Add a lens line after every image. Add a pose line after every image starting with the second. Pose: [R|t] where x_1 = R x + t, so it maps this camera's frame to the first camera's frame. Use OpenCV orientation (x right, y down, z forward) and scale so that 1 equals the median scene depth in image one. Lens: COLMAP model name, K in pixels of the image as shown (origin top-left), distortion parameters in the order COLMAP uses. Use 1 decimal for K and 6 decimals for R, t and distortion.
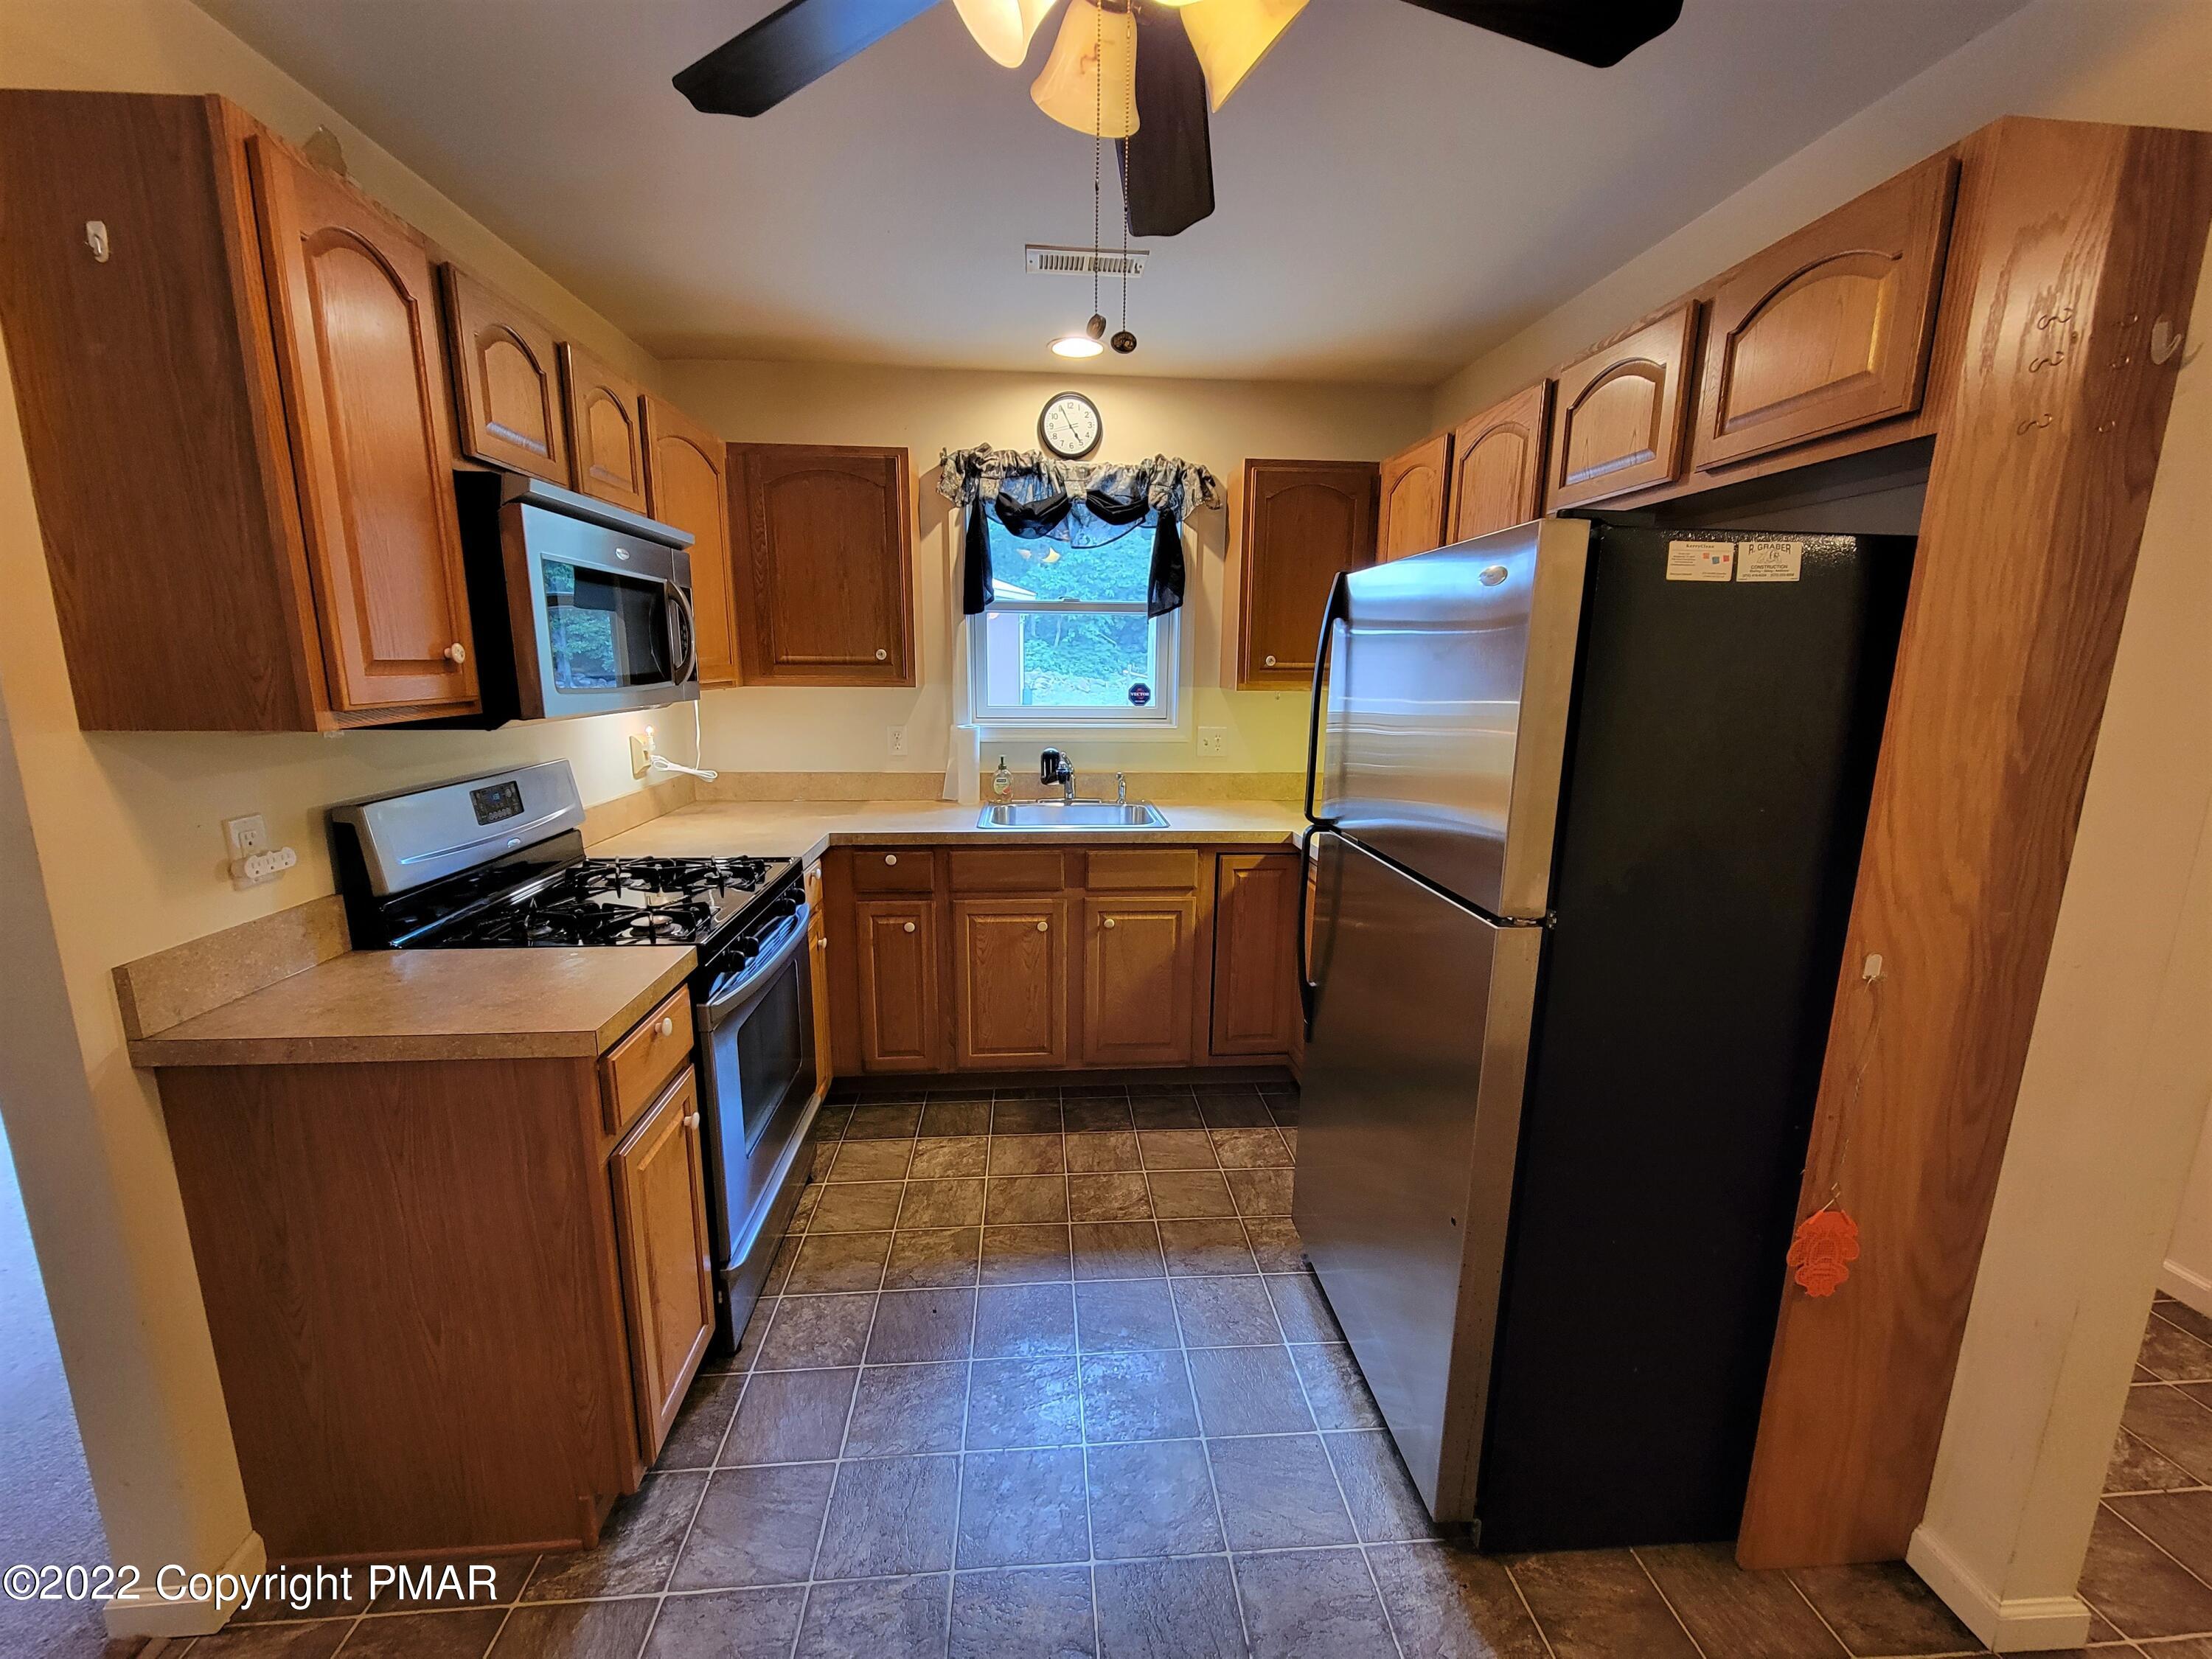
lens RADIAL K [[900.9, 0, 1103.6], [0, 900.9, 834.8], [0, 0, 1]] dist [0.000647, -0.000237]
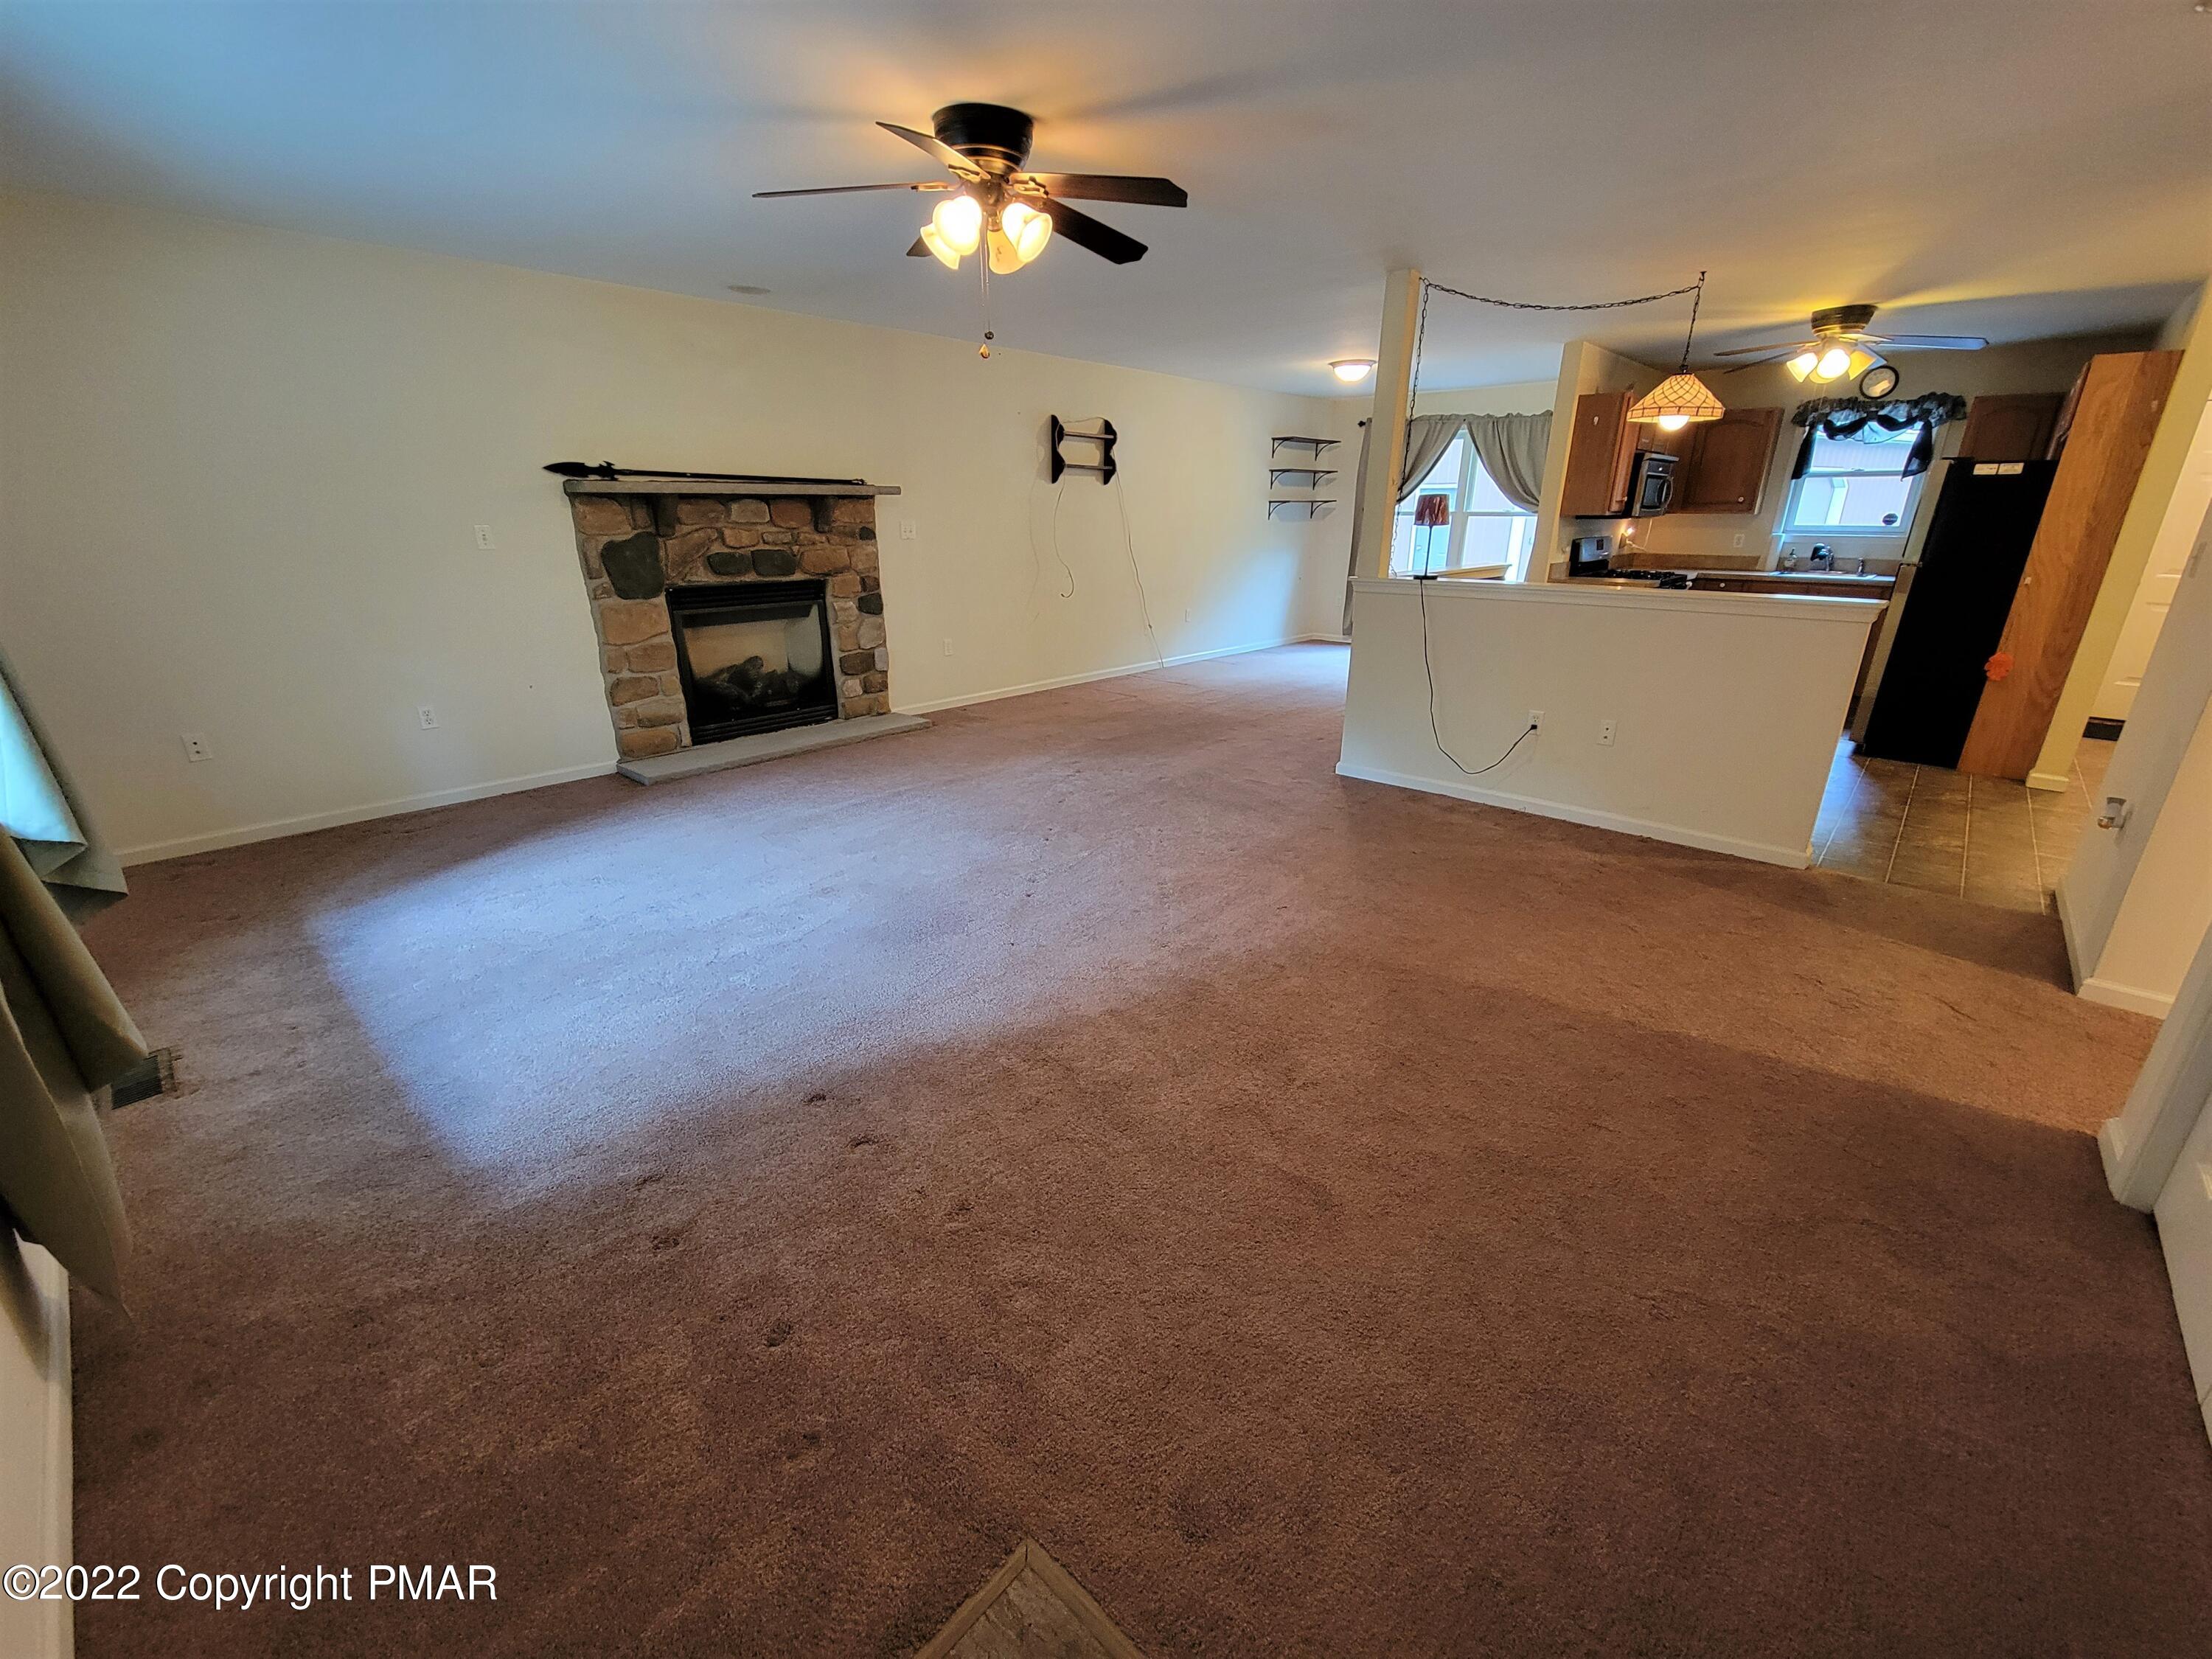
lens RADIAL K [[900.9, 0, 1111.0], [0, 900.9, 836.8], [0, 0, 1]] dist [0.000647, -0.000237]
pose [[0.686800, 0.243957, -0.684683, 0.966811], [-0.137675, 0.968601, 0.207019, 0.841970], [0.713689, -0.047917, 0.698822, -3.978991]]
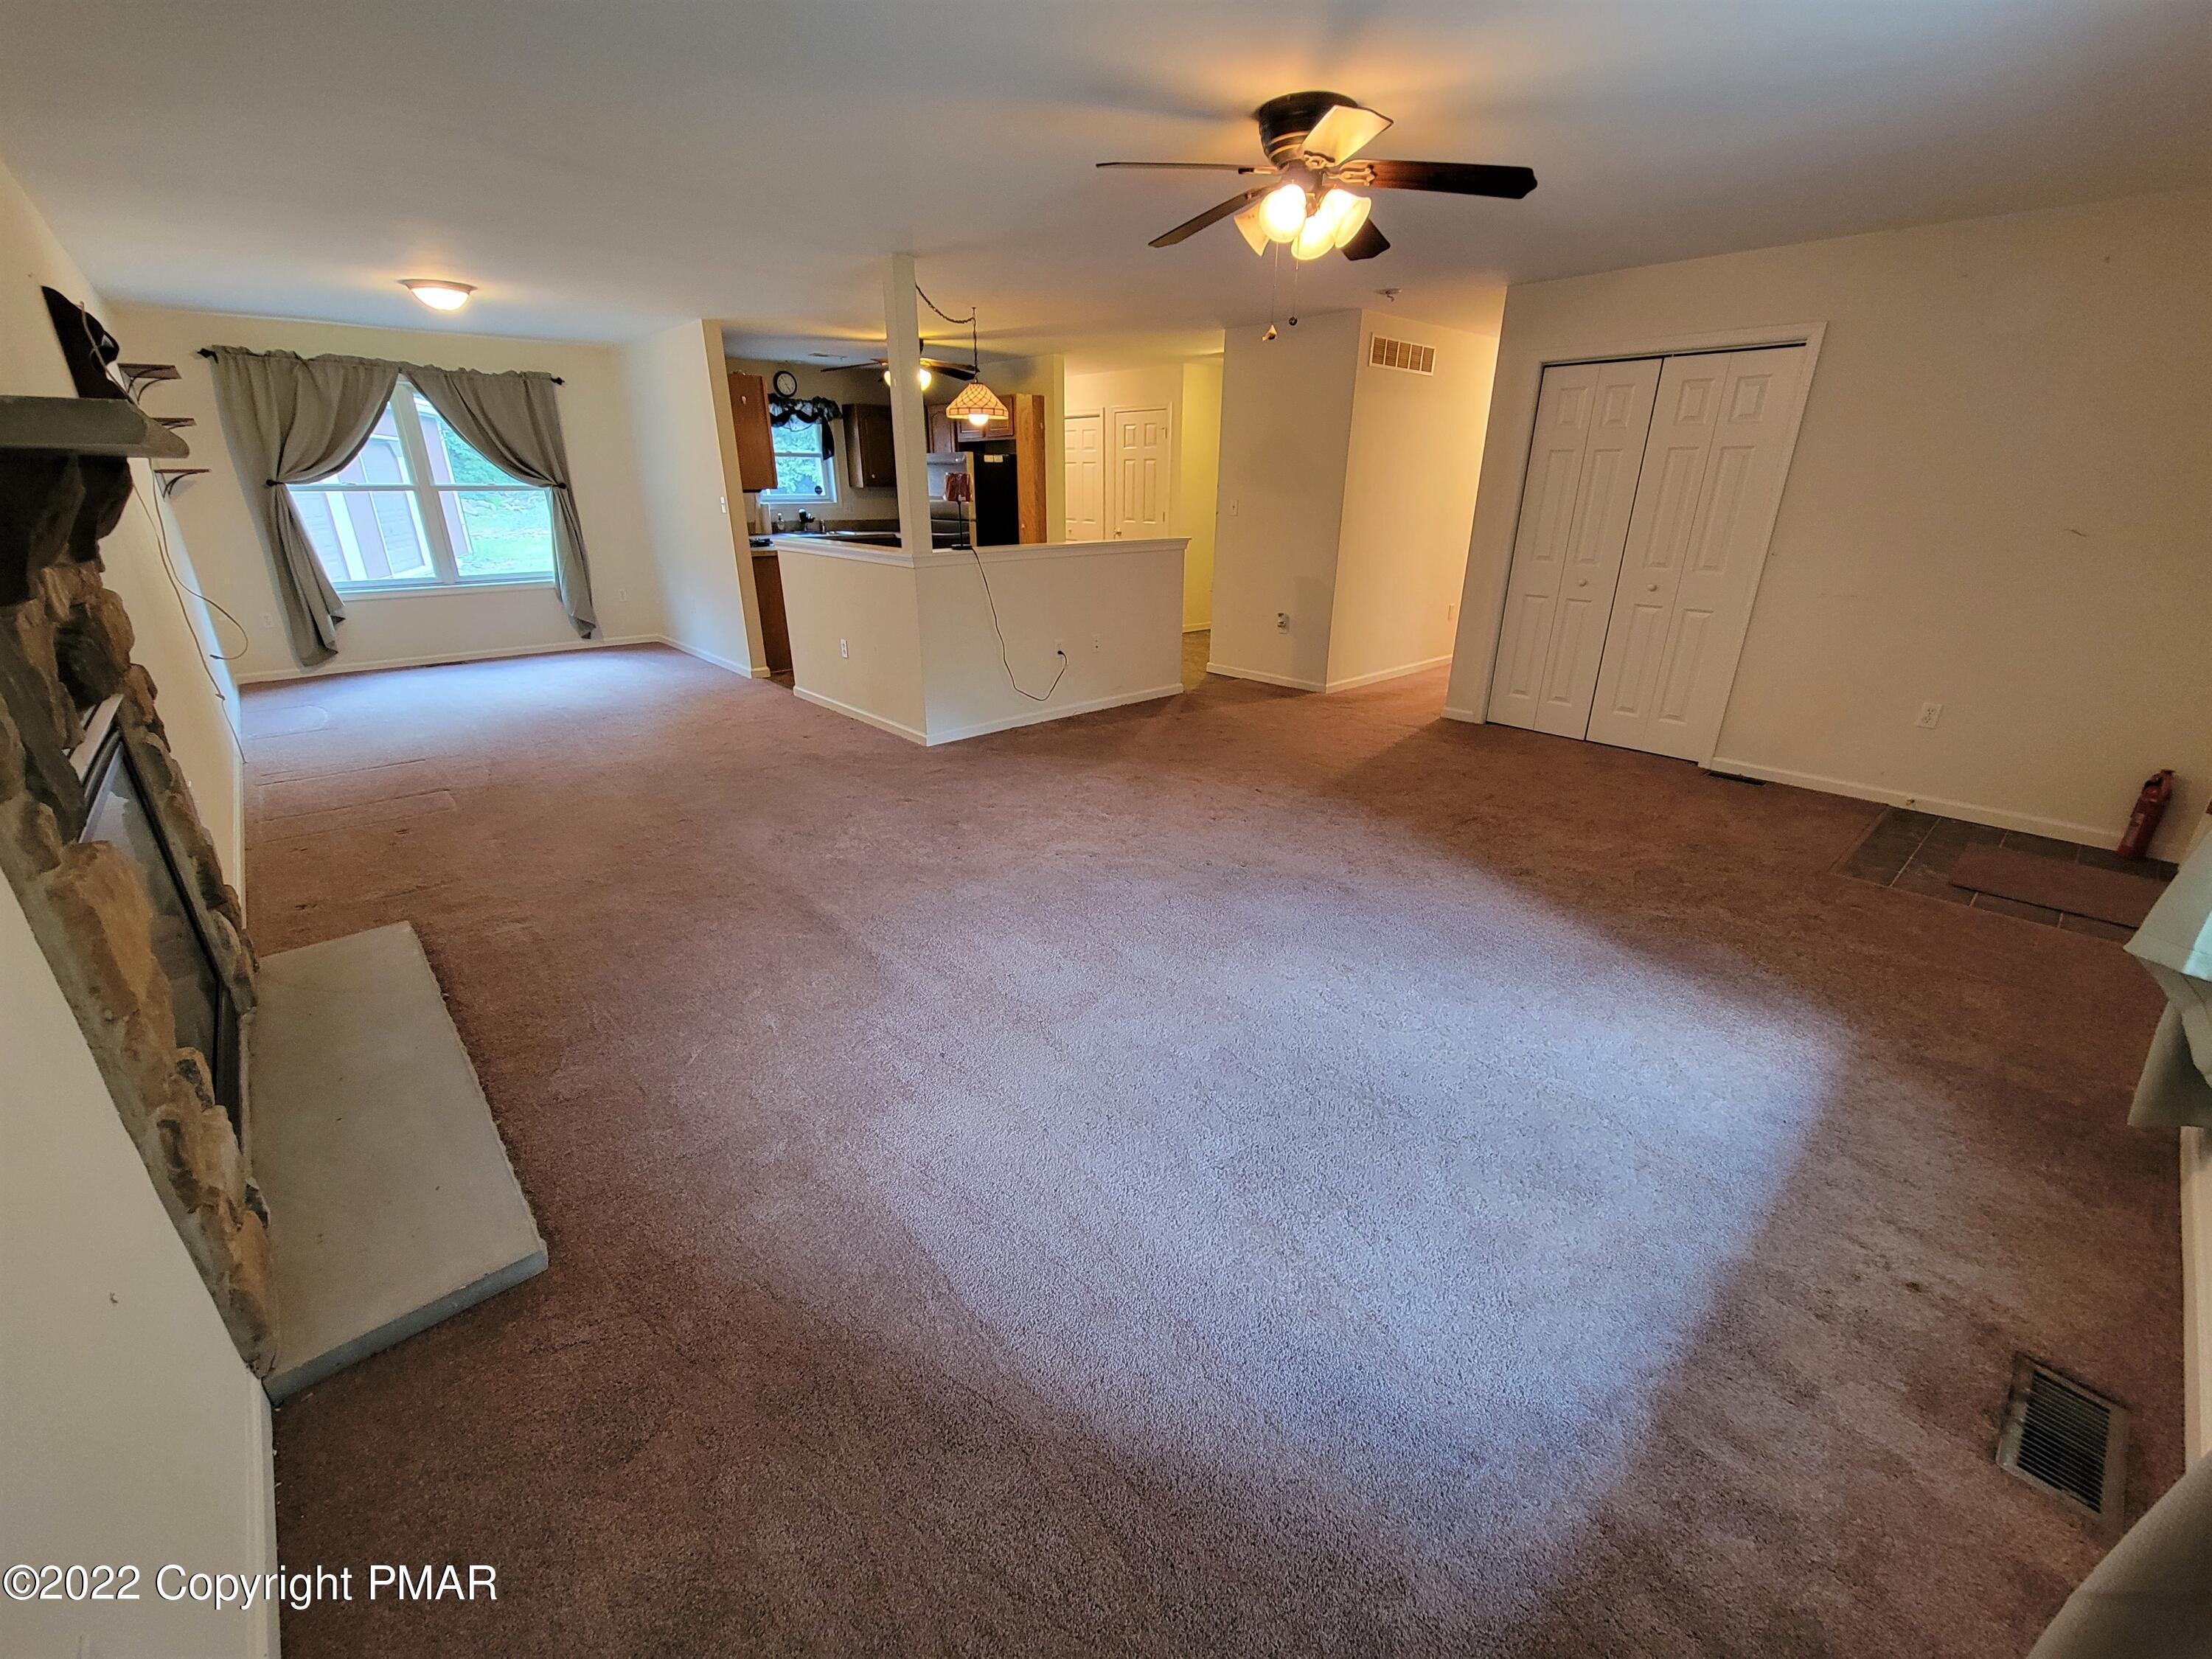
lens RADIAL K [[900.9, 0, 1107.2], [0, 900.9, 832.6], [0, 0, 1]] dist [0.000647, -0.000237]
pose [[0.794101, -0.225991, 0.564209, -2.495939], [0.120147, 0.968352, 0.218765, 0.840033], [-0.595792, -0.105934, 0.796122, -4.223282]]
